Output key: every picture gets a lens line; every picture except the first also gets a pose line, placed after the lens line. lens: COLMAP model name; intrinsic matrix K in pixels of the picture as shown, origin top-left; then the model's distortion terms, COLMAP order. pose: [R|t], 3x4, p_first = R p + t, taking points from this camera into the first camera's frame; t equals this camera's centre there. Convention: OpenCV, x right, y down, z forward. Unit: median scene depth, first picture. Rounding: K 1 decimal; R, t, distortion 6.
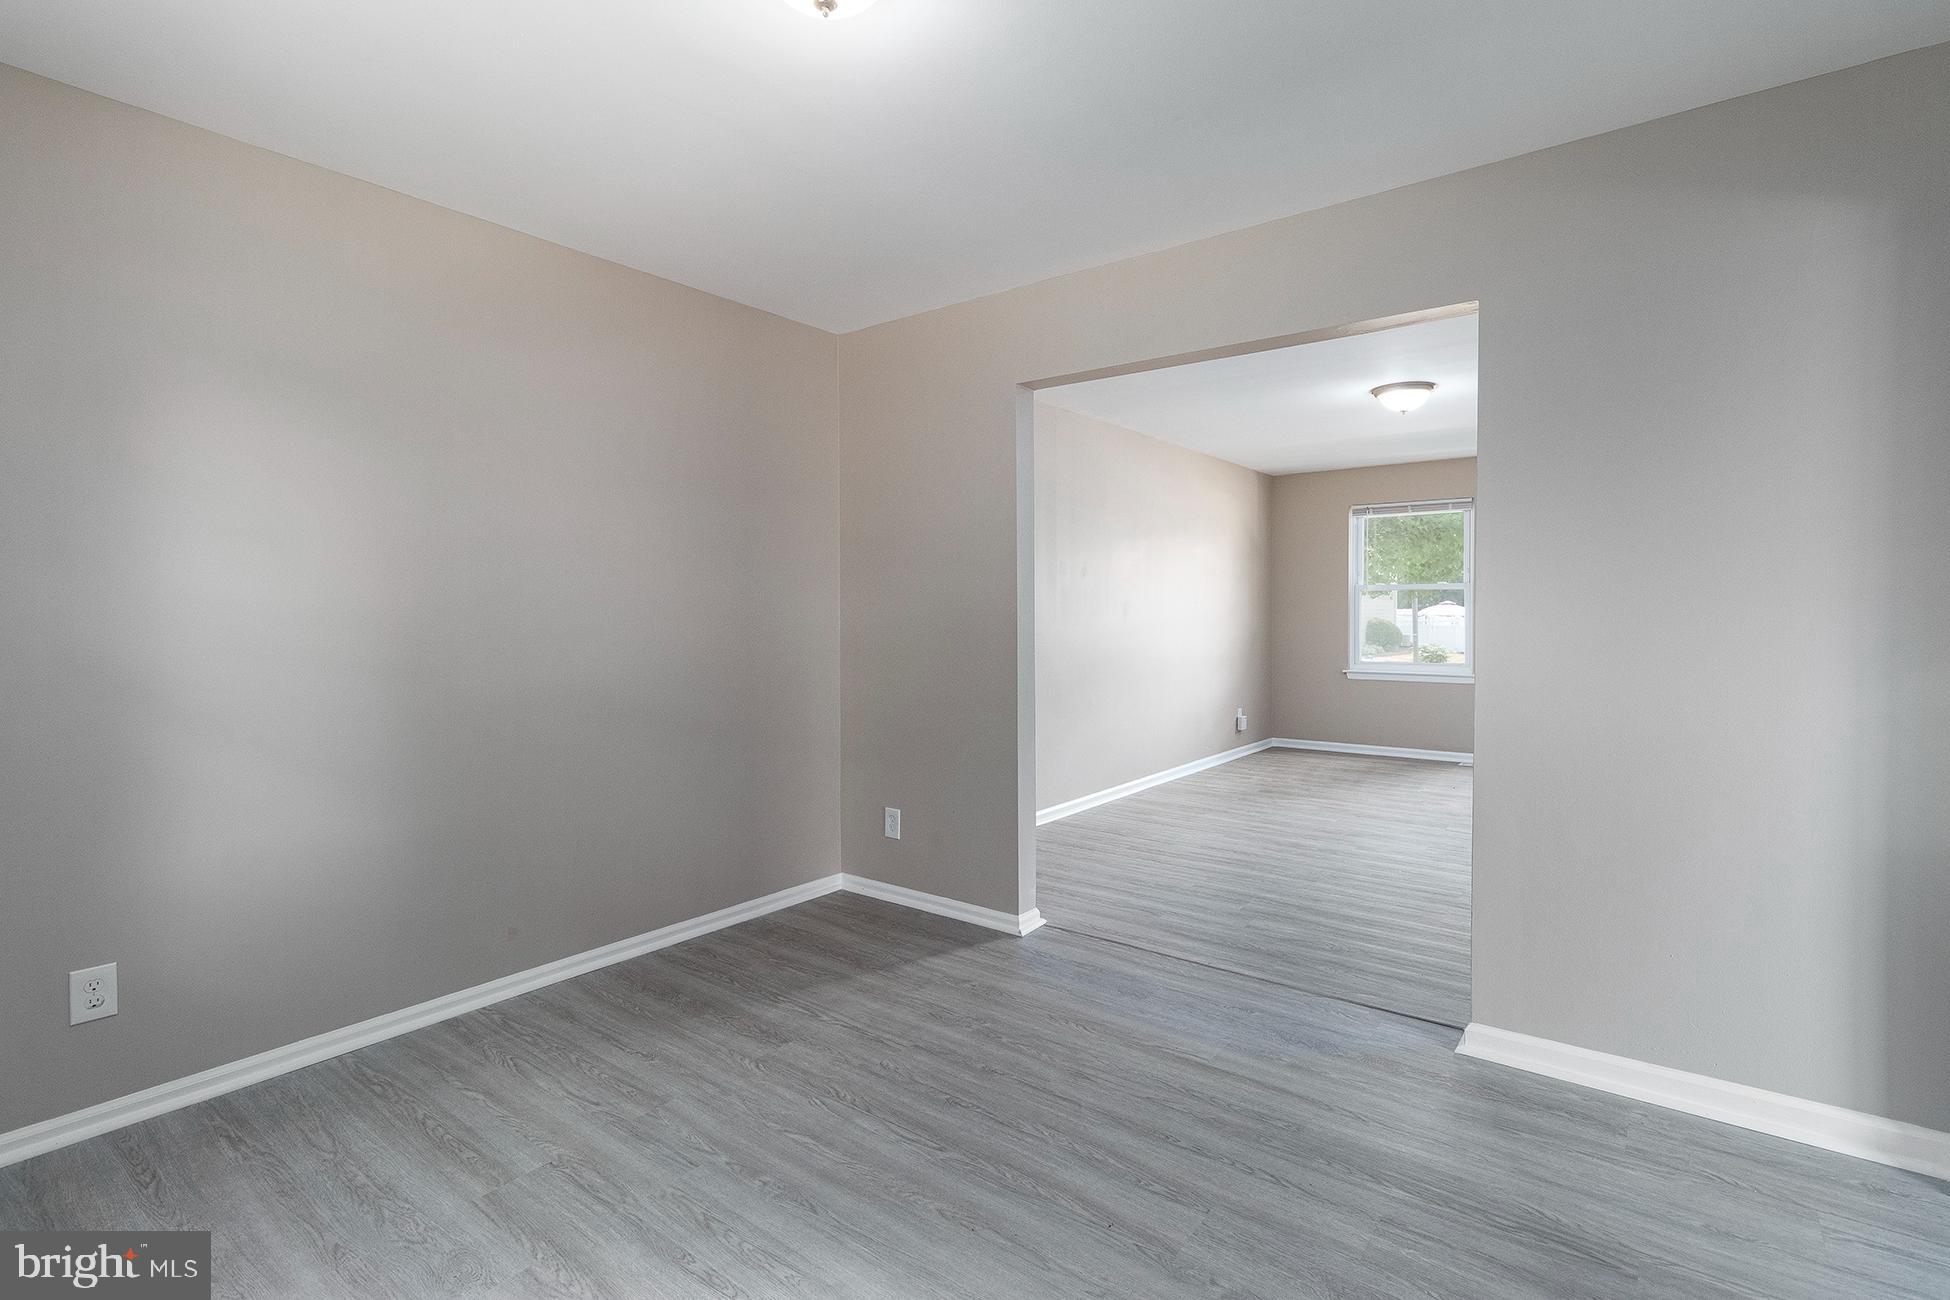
lens RADIAL K [[896.3, 0, 977.6], [0, 896.3, 617.7], [0, 0, 1]] dist [-0.000202, 0.000179]
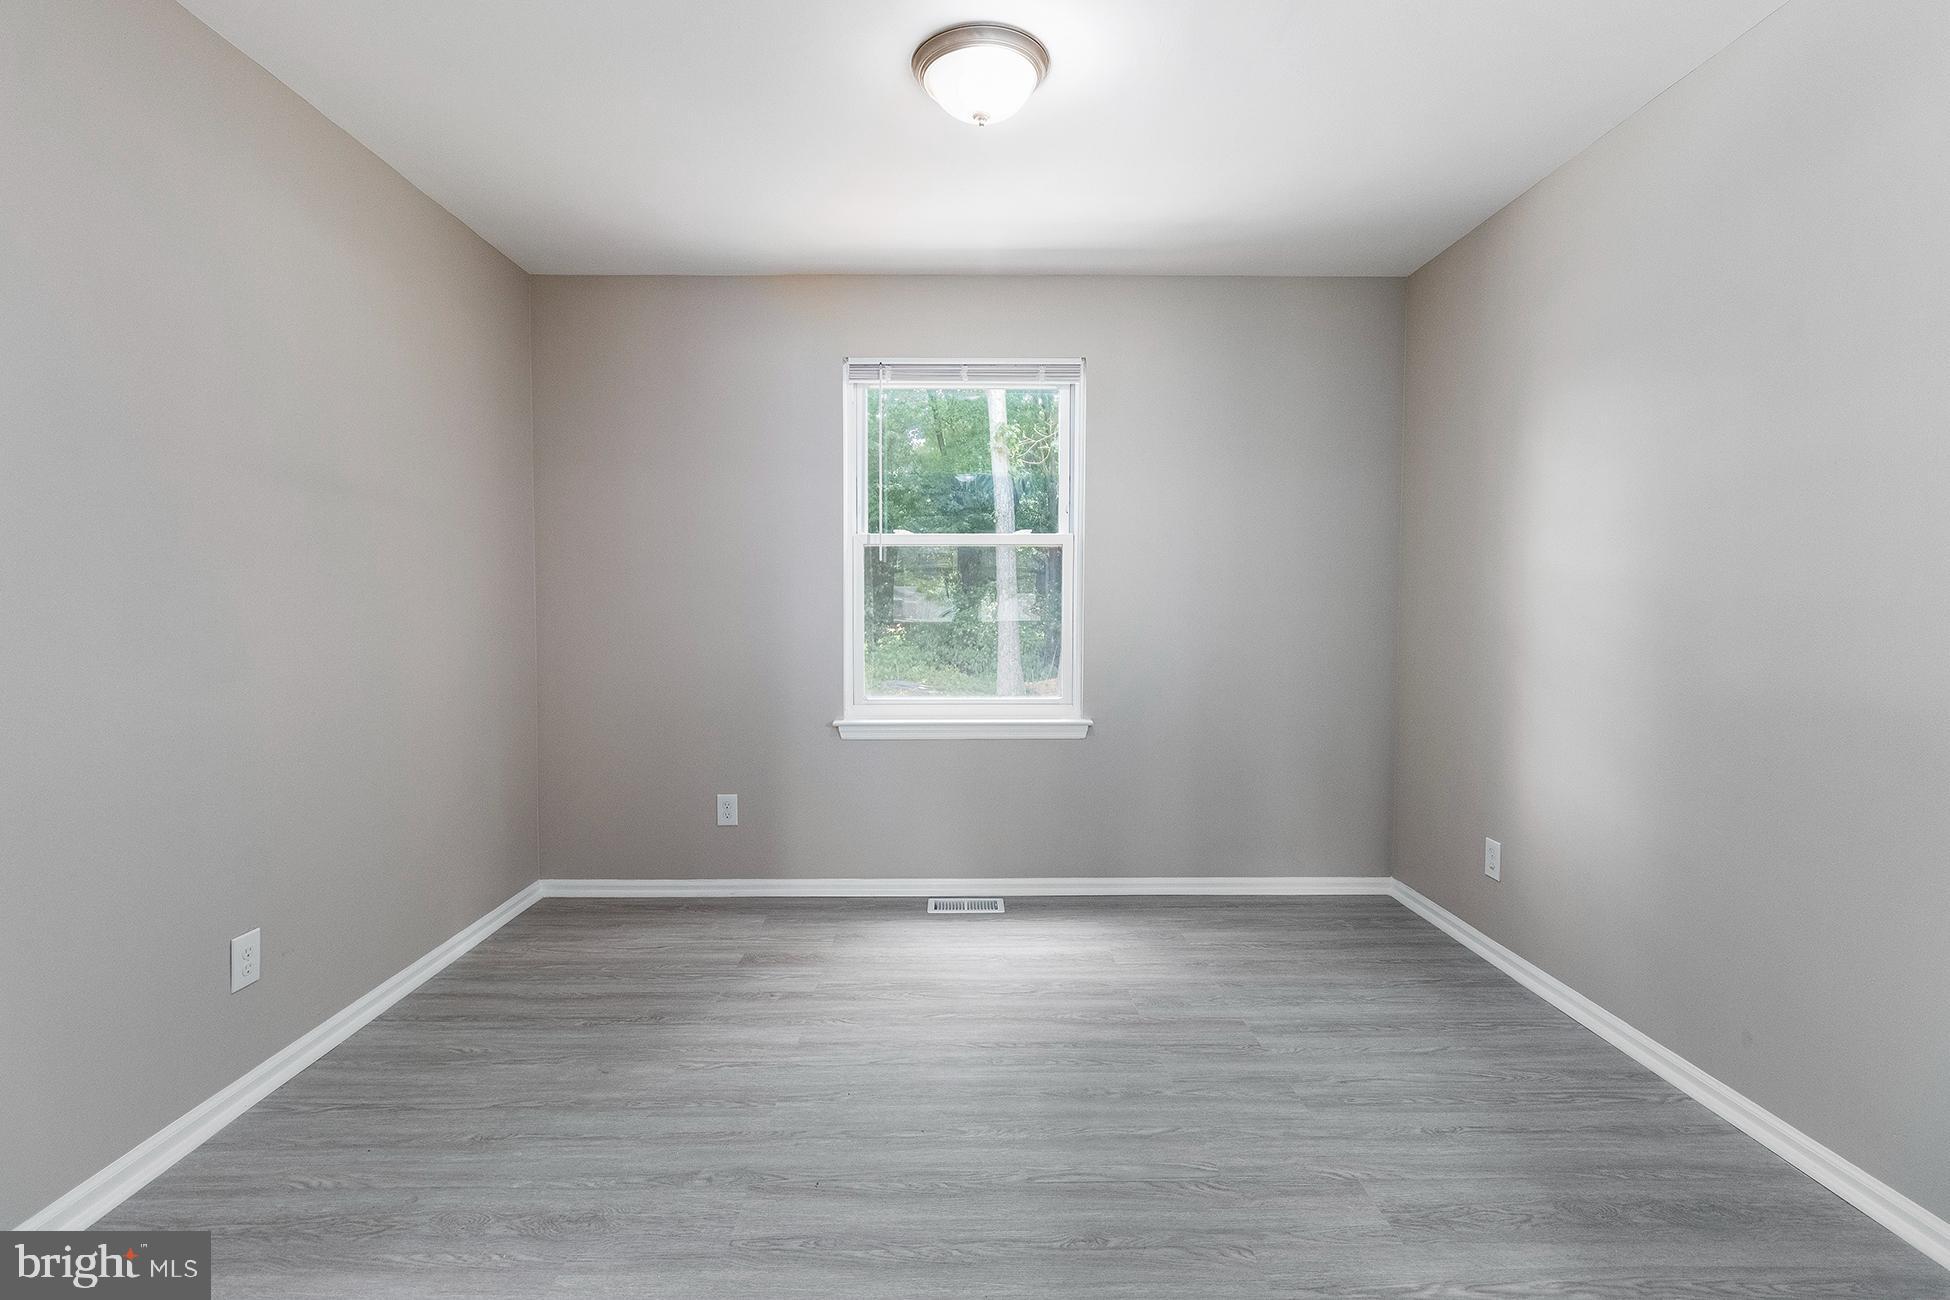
lens RADIAL K [[896.3, 0, 977.6], [0, 896.3, 617.7], [0, 0, 1]] dist [-0.000202, 0.000179]
pose [[-0.771125, 0.013162, -0.636548, 0.553404], [-0.003365, 0.999688, 0.024747, 0.004443], [0.636675, 0.021225, -0.770840, 1.610336]]
